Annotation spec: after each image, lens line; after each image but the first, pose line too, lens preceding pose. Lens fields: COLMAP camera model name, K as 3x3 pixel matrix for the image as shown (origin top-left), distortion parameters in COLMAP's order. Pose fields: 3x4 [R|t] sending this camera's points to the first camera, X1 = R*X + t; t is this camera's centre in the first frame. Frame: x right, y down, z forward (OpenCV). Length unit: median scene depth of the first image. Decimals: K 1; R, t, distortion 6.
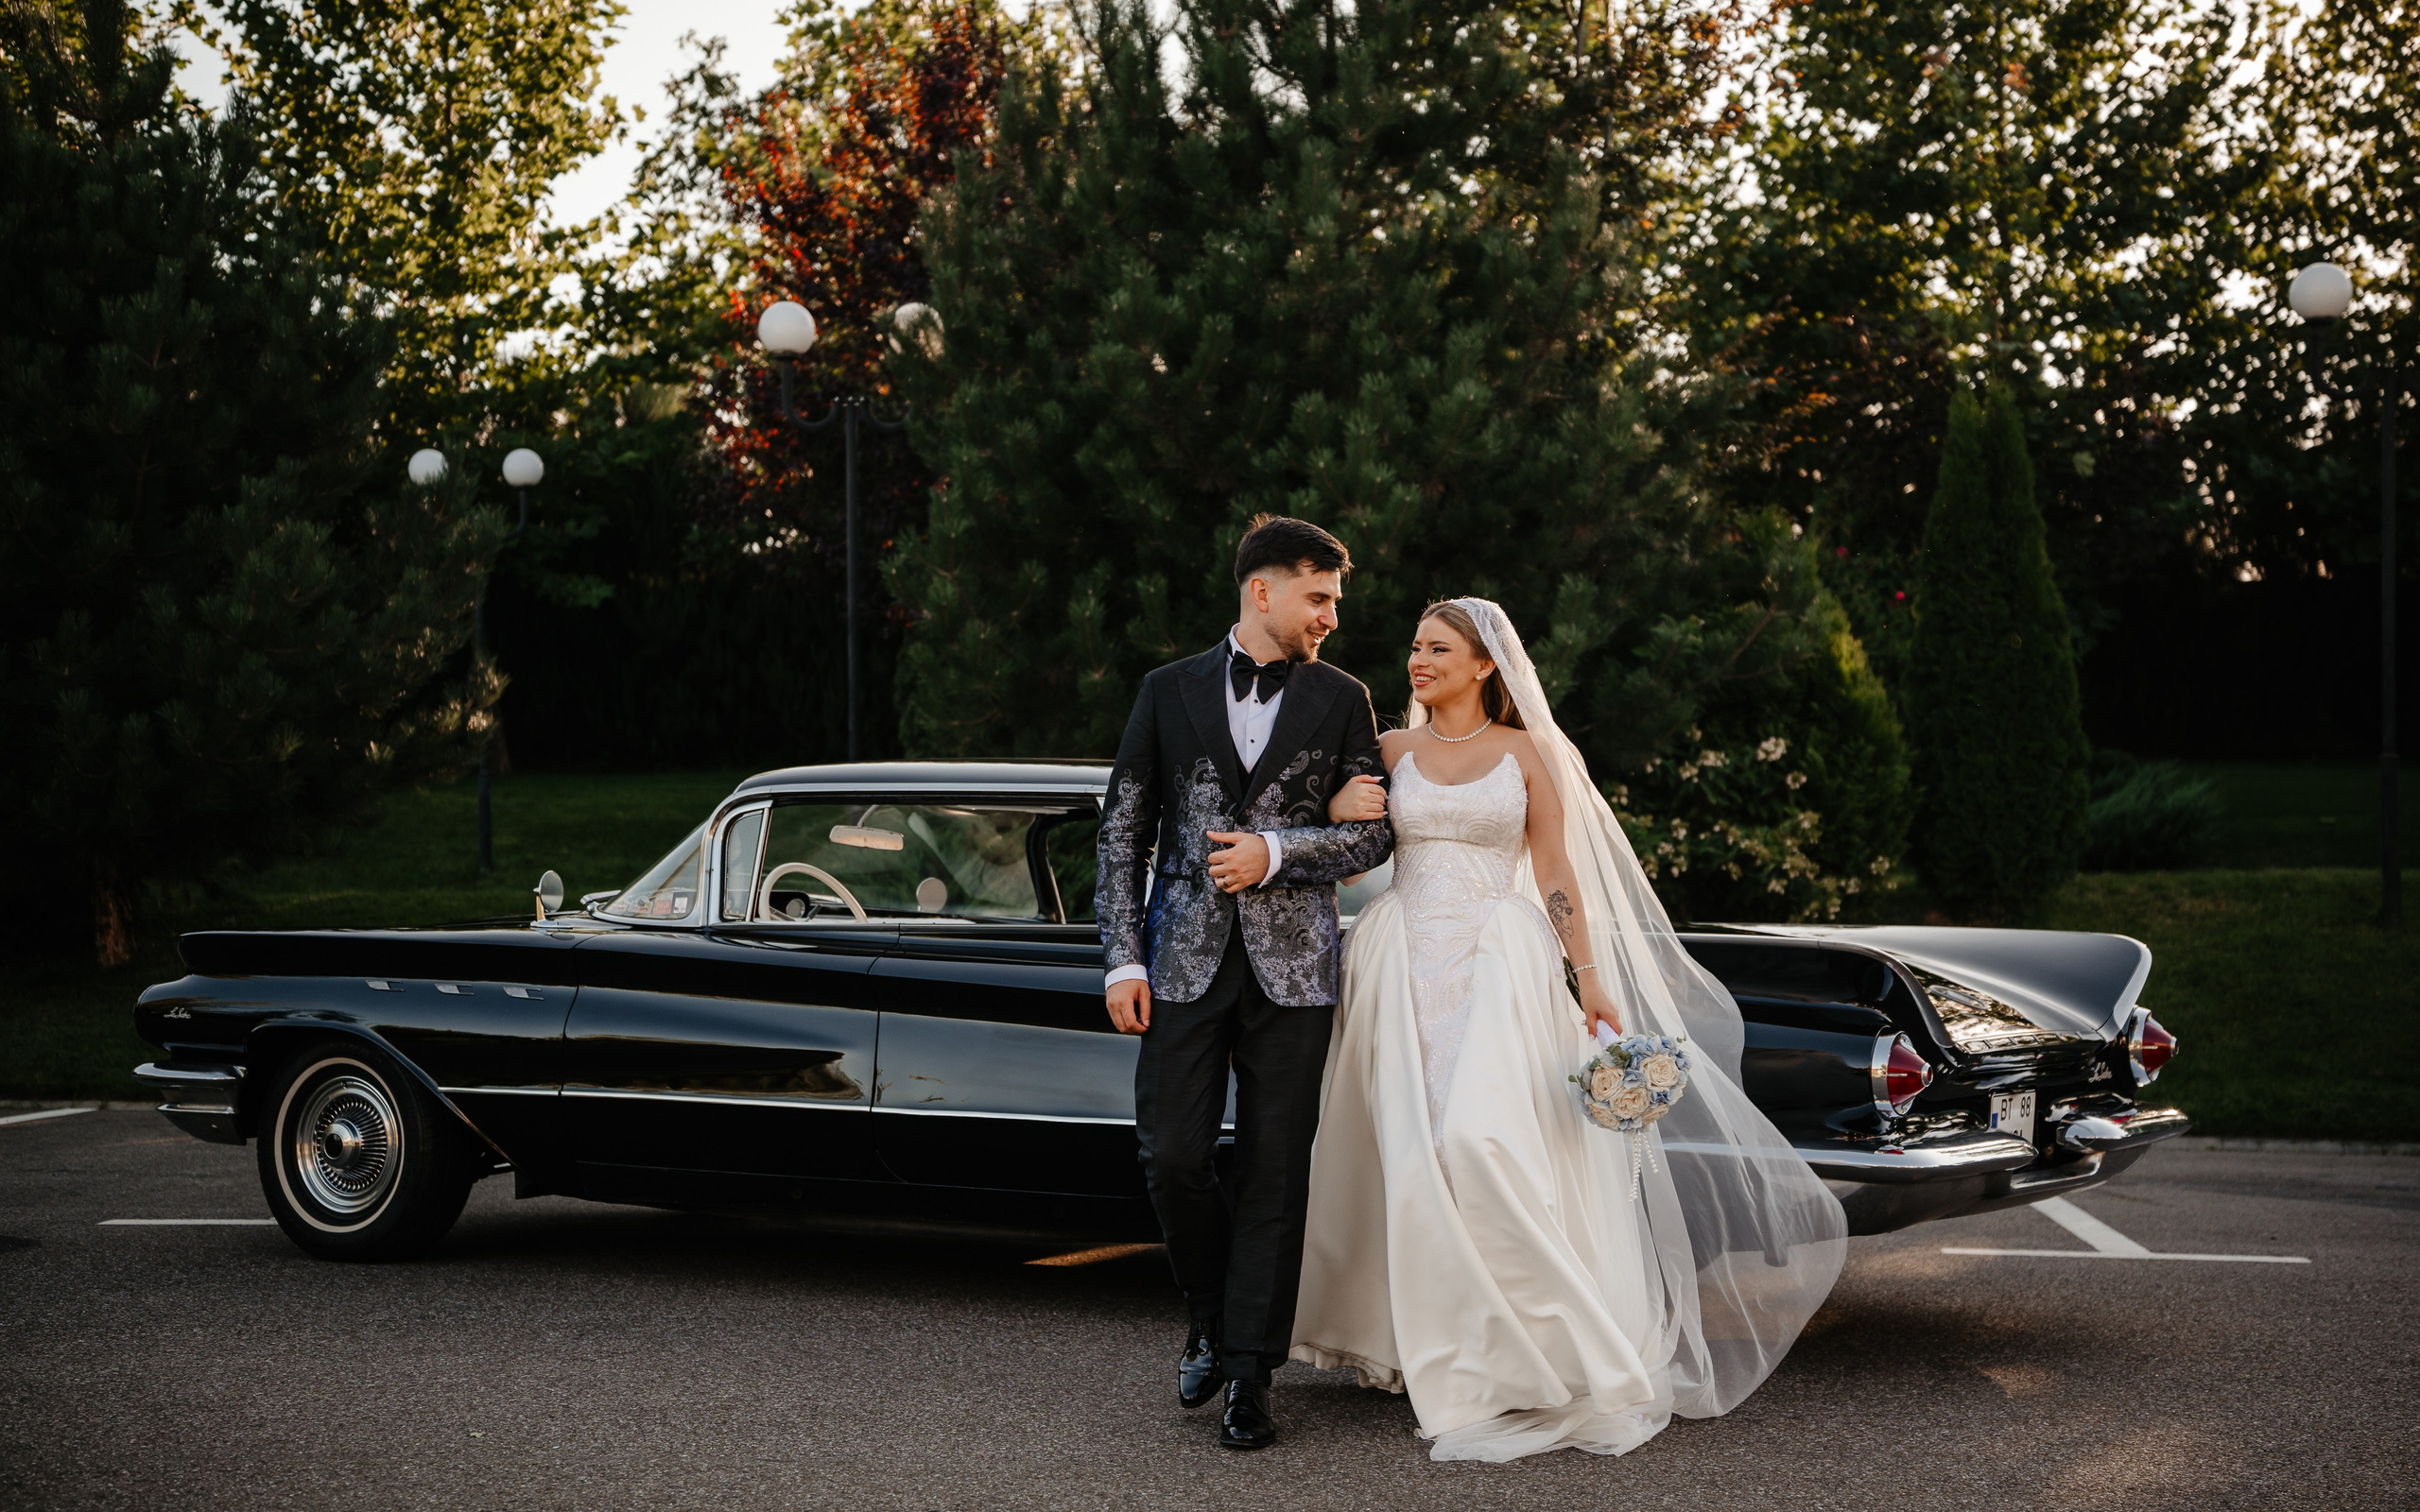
lens RADIAL K [[3516.8, 0, 1180.4], [0, 3516.8, 805.2], [0, 0, 1]] dist [0.203999, 0.000000]
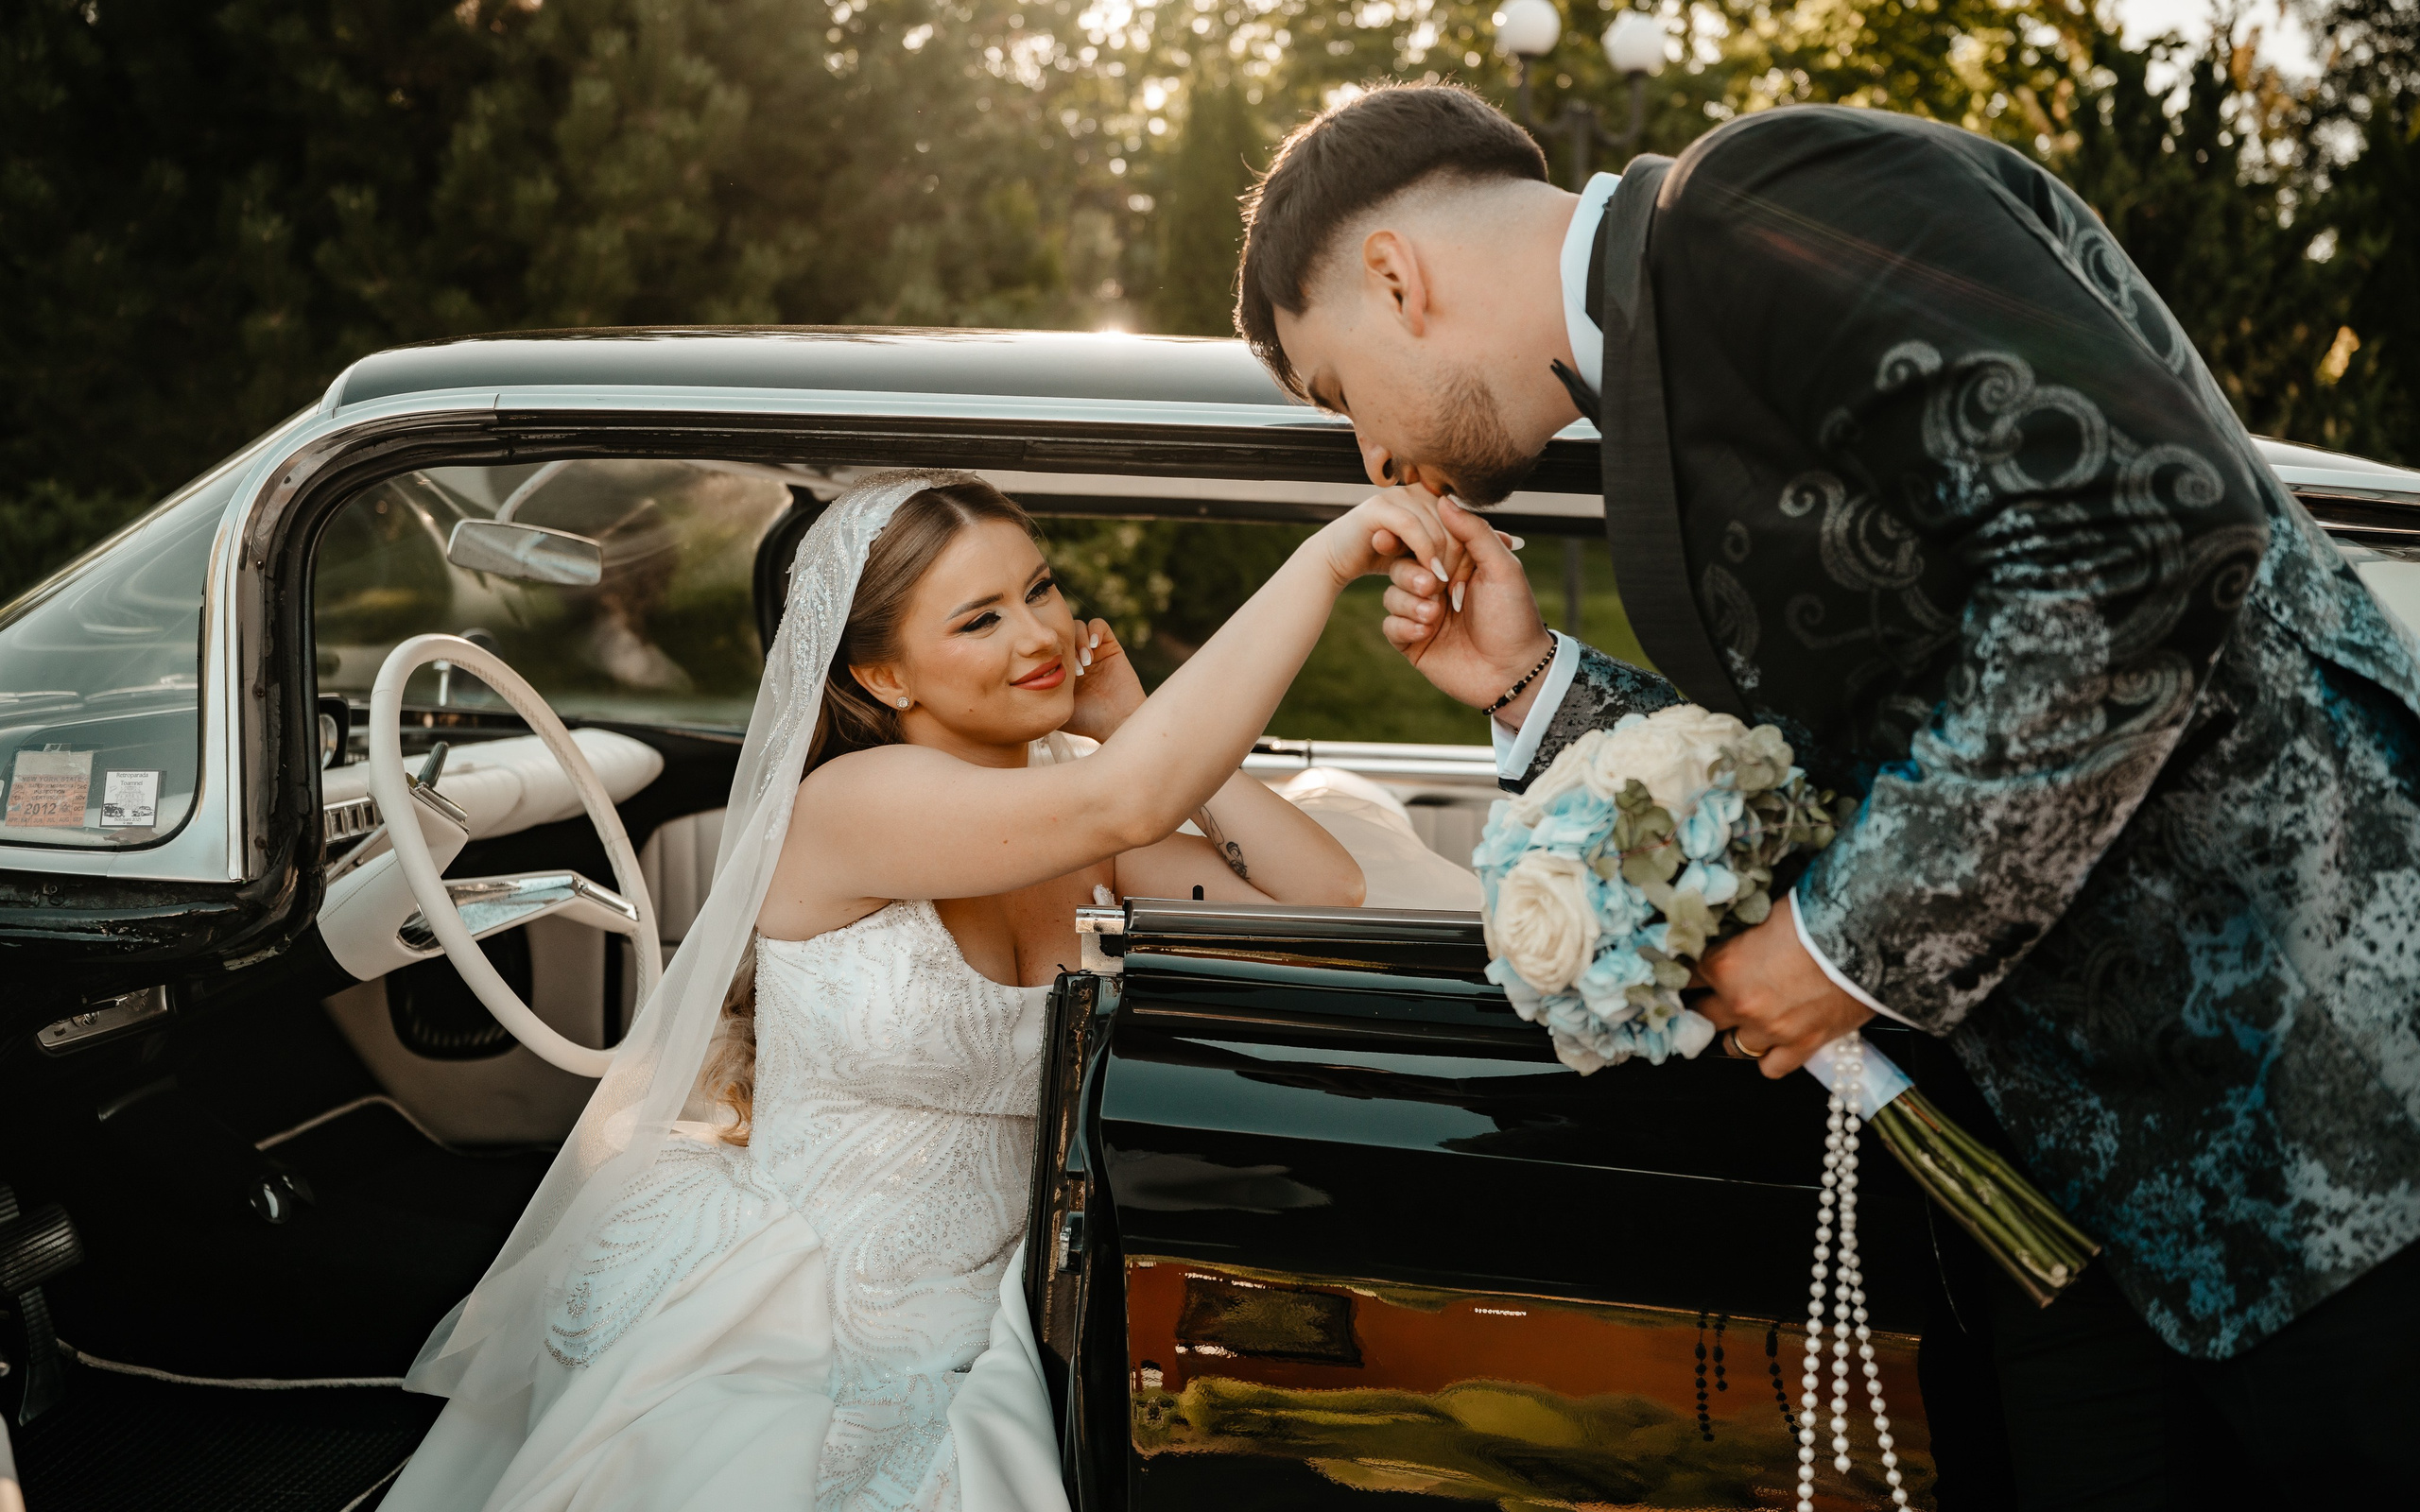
lens RADIAL K [[2462.2, 0, 1233.1], [0, 2462.2, 743.1], [0, 0, 1]] dist [0.028215, 0.000000]
pose [[0.887572, -0.007963, 0.460601, -0.086784], [-0.035066, 0.995782, 0.084787, 0.002482], [-0.459333, -0.091406, 0.883548, 0.438212]]
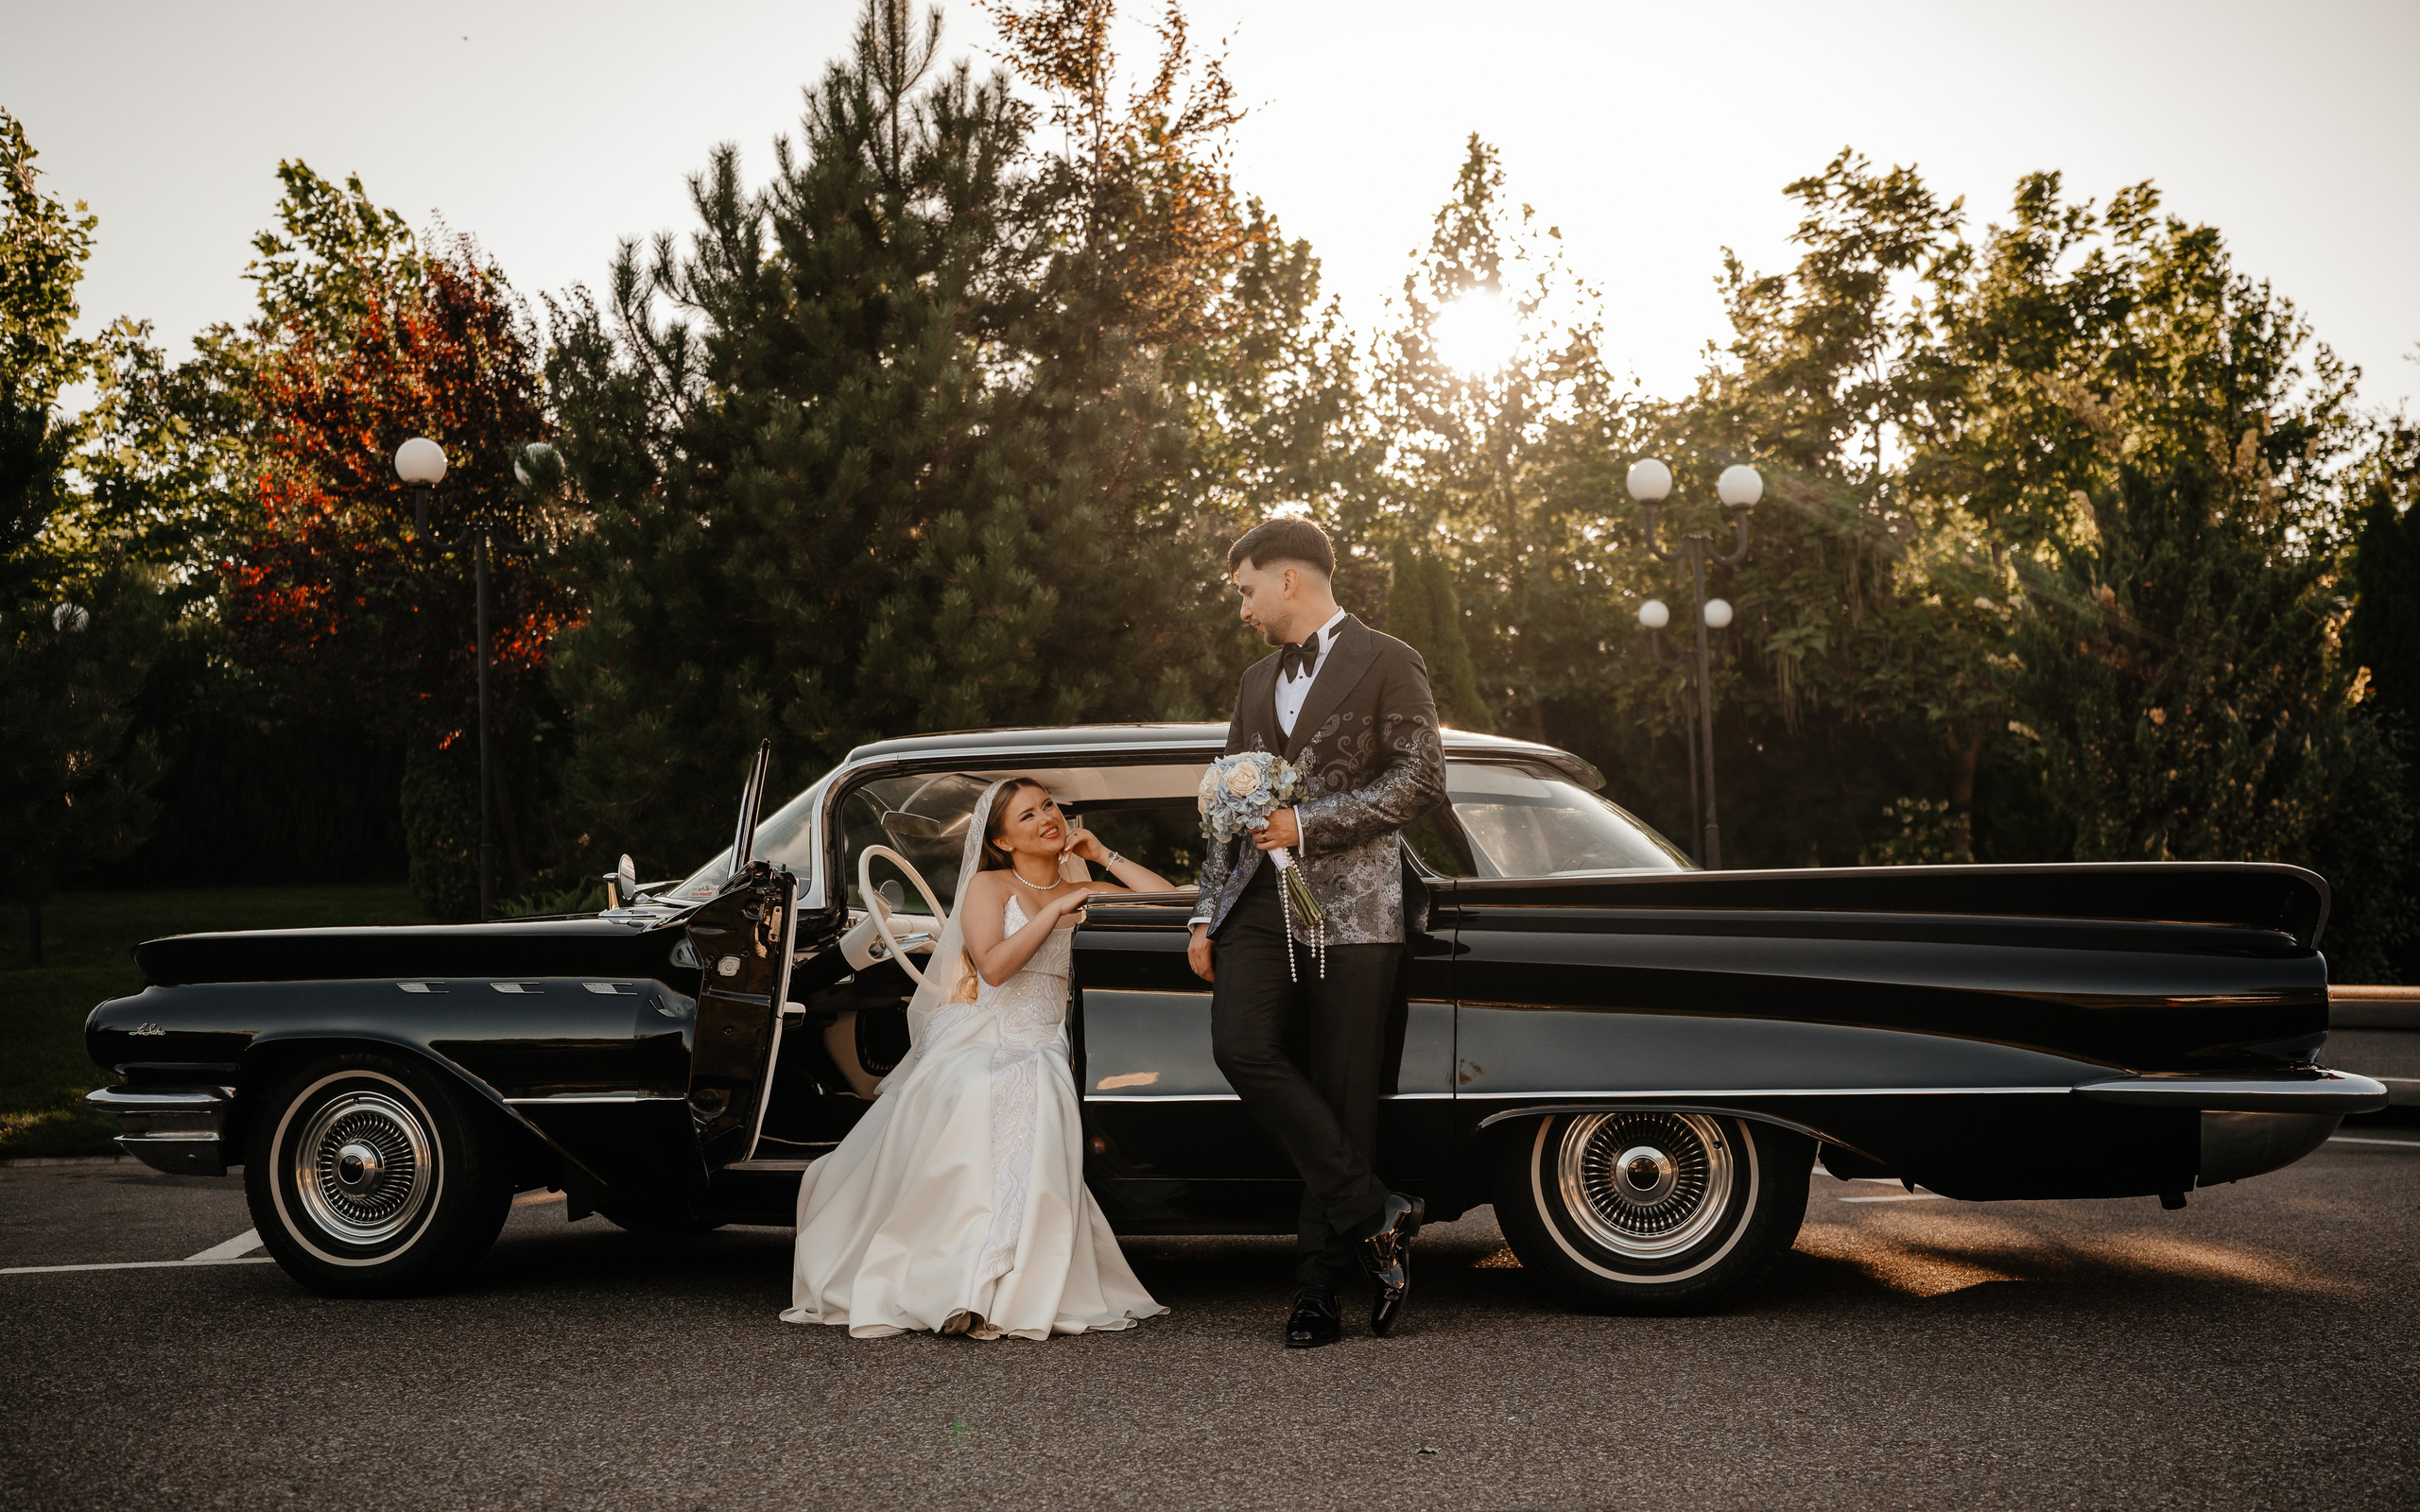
lens RADIAL K [[2435.8, 0, 1223.2], [0, 2435.8, 867.9], [0, 0, 1]] dist [0.015606, 0.000000]
pose [[0.949571, -0.009727, 0.313403, -0.130155], [0.018864, 0.999480, -0.026137, 0.023586], [-0.312985, 0.030731, 0.949261, 0.207216]]
